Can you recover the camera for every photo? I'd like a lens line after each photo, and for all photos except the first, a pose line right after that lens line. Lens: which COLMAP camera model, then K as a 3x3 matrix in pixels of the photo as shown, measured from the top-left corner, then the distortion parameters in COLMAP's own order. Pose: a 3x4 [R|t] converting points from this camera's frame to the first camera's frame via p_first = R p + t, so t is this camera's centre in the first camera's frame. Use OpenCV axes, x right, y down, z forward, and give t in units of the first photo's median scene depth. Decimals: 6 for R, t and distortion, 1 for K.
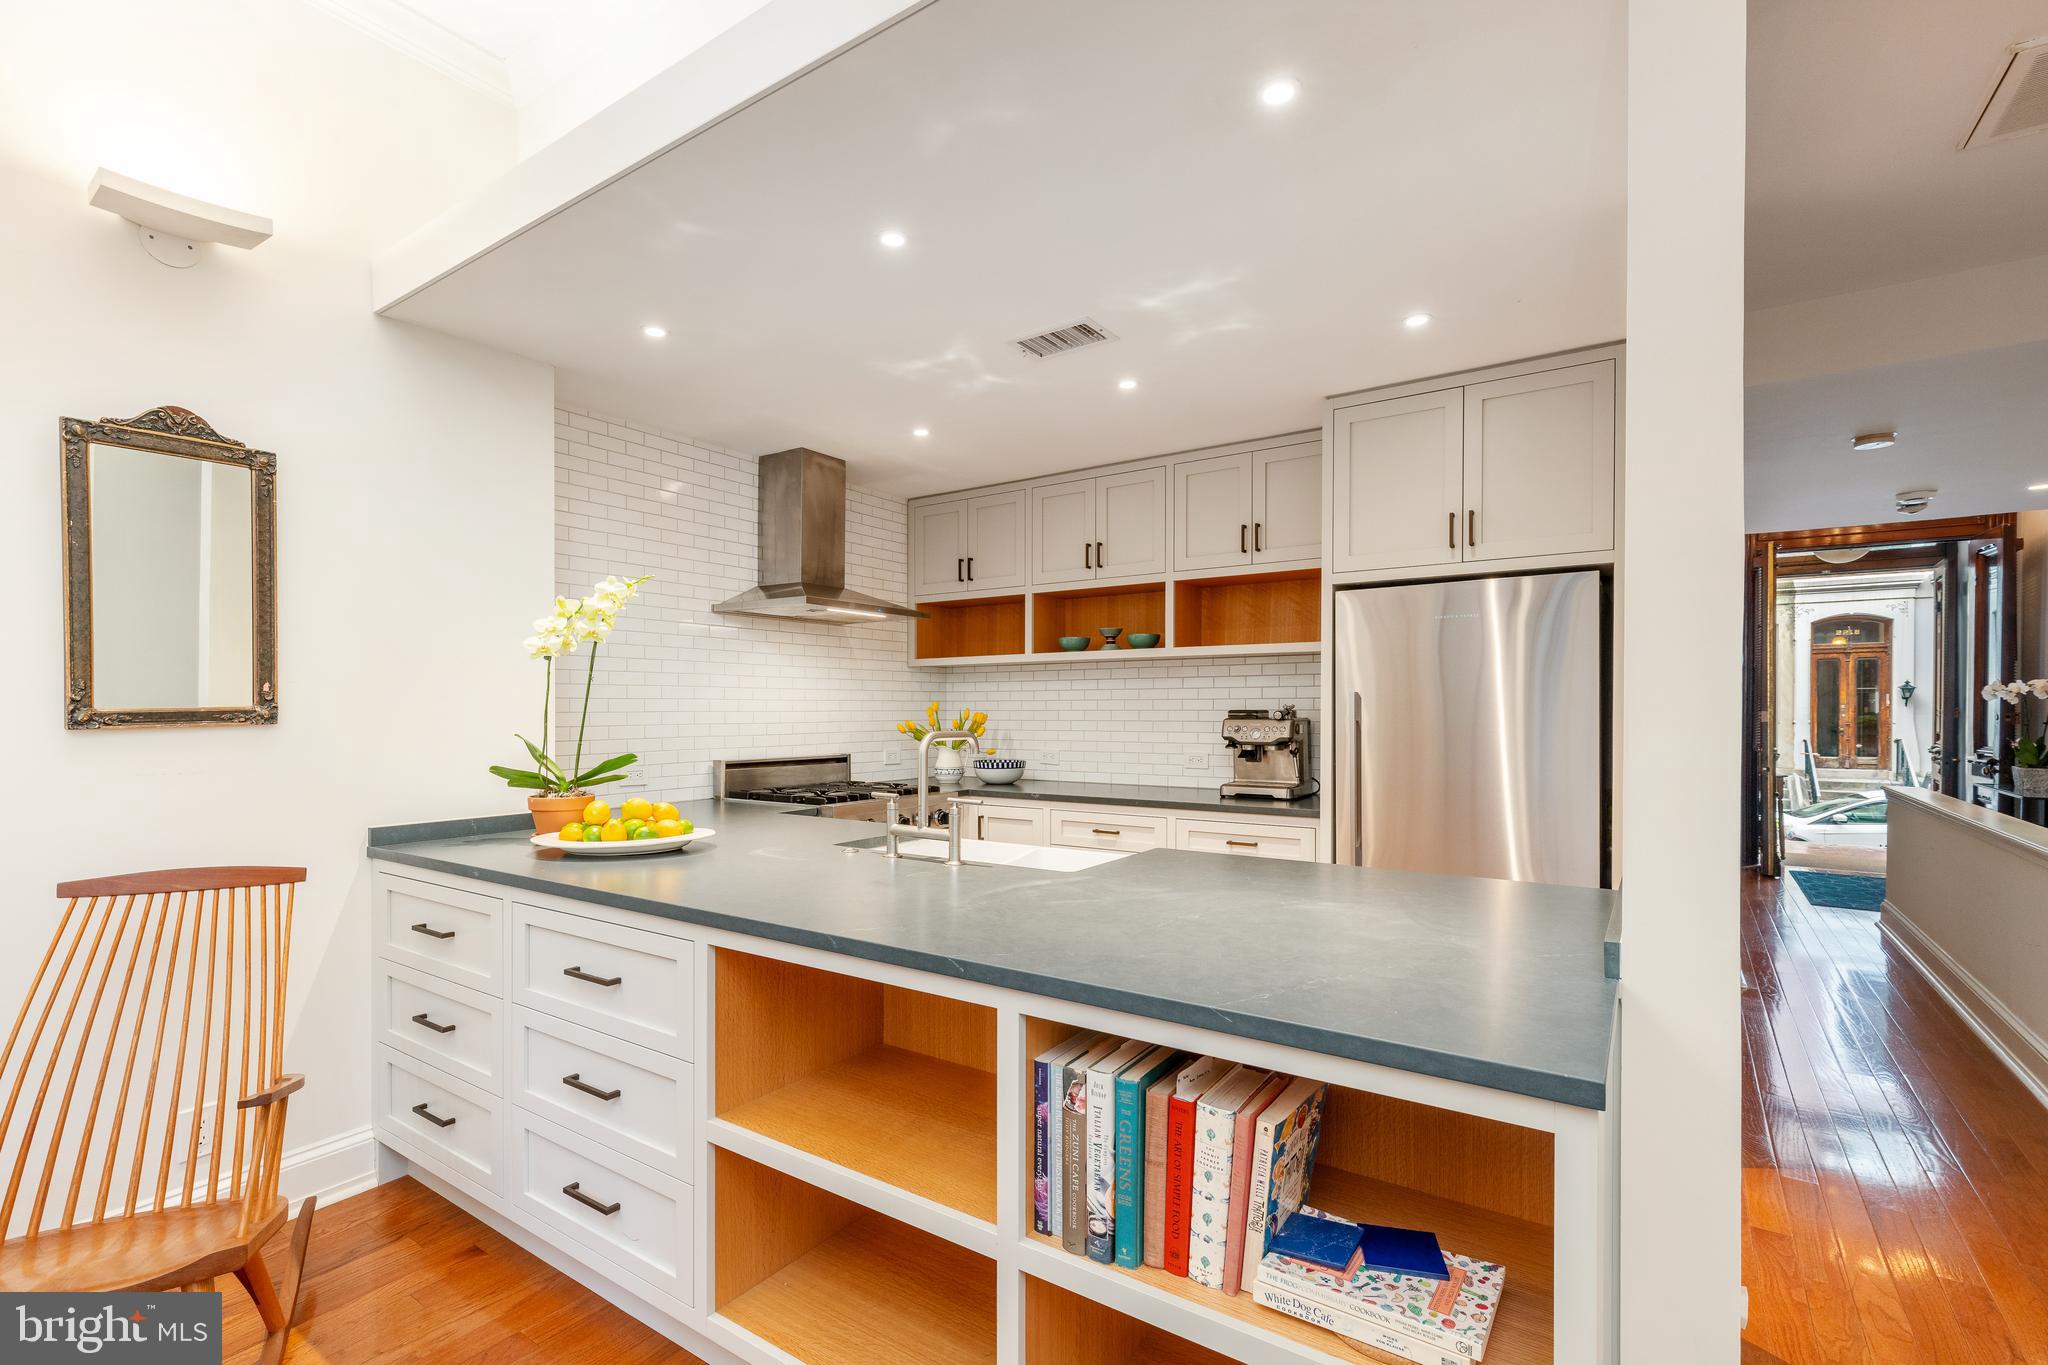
lens RADIAL K [[926.5, 0, 1010.9], [0, 926.5, 715.1], [0, 0, 1]] dist [0.000298, 0.000002]
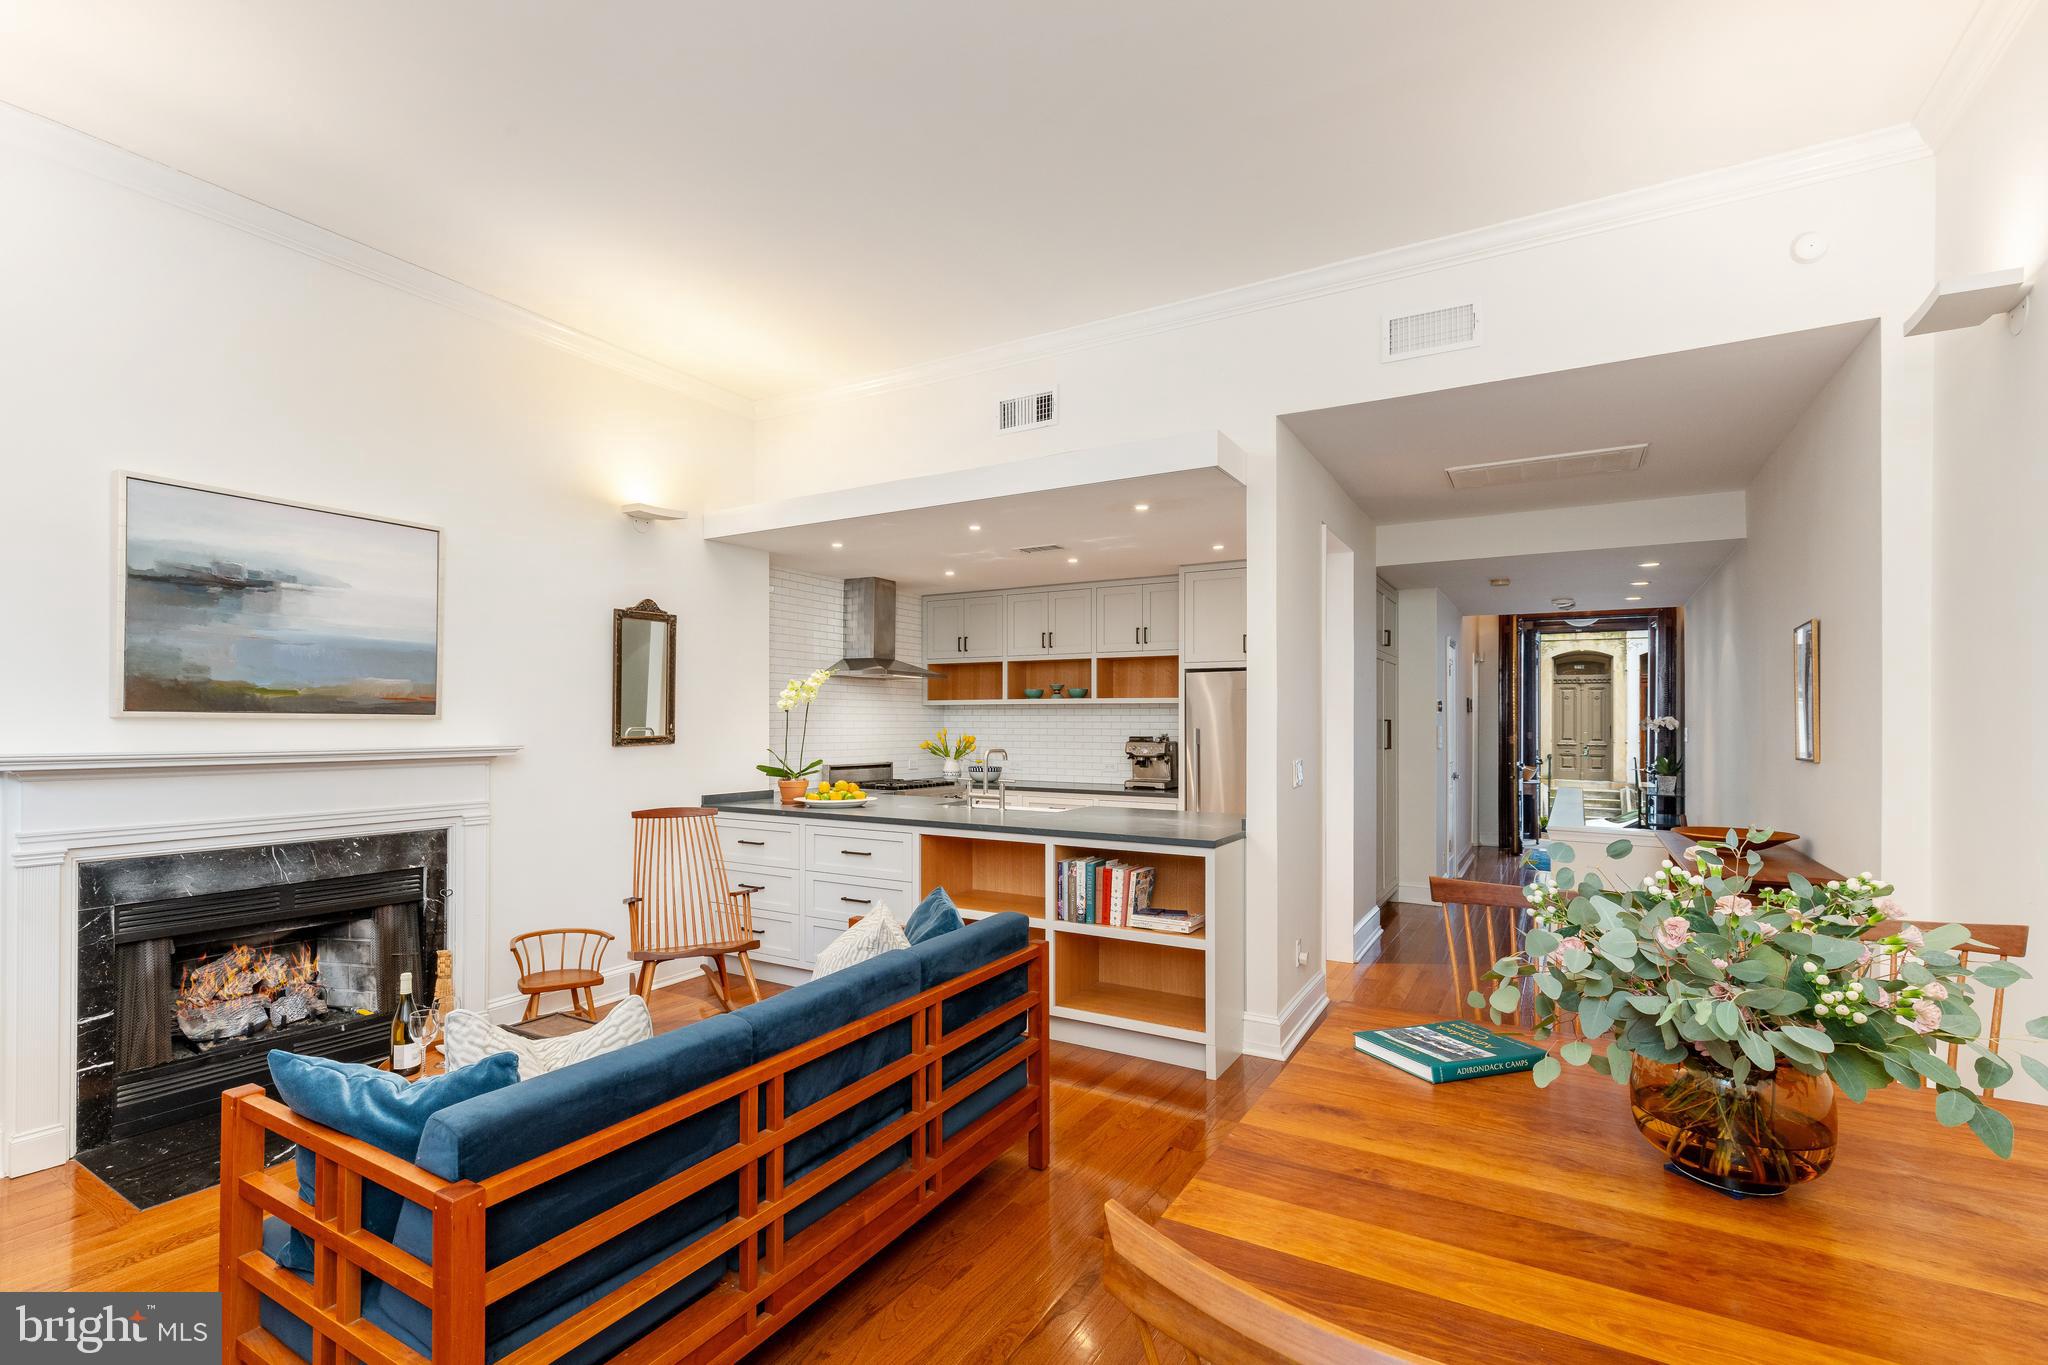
lens RADIAL K [[946.1, 0, 956.4], [0, 946.1, 728.9], [0, 0, 1]] dist [0.000253, 0.000048]
pose [[0.999132, 0.005340, 0.041317, -0.152924], [-0.005320, 0.999986, -0.000582, -0.016695], [-0.041320, 0.000362, 0.999146, -0.720266]]
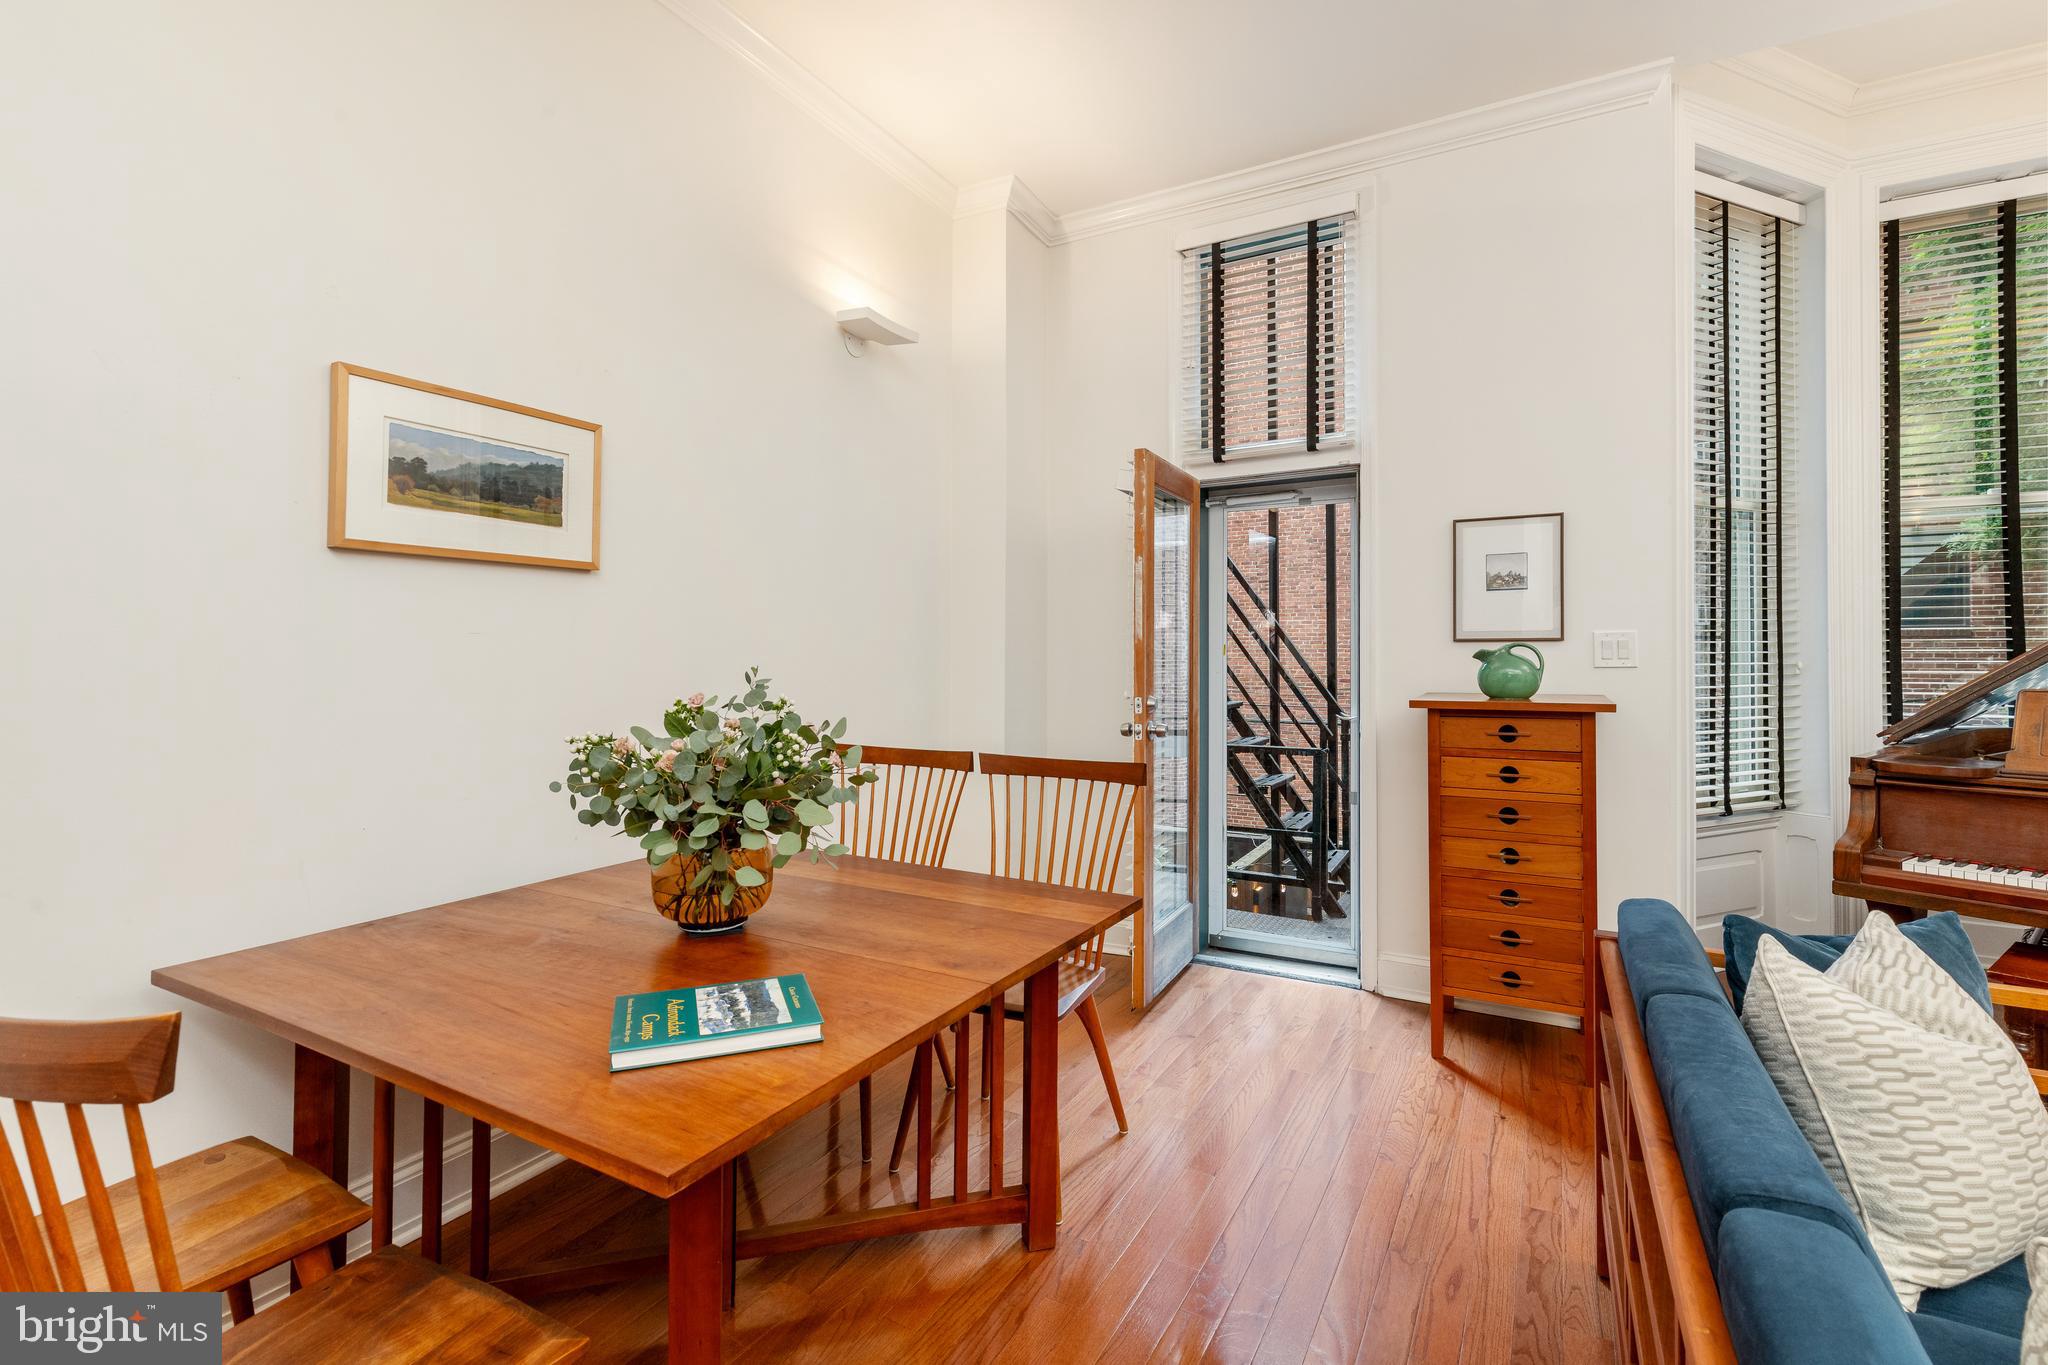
lens RADIAL K [[946.3, 0, 1023.8], [0, 946.3, 639.9], [0, 0, 1]] dist [0.001071, -0.000041]
pose [[-0.994711, 0.000278, -0.102710, 0.042831], [0.001118, 0.999966, -0.008121, 0.004768], [0.102705, -0.008193, -0.994678, 0.136737]]
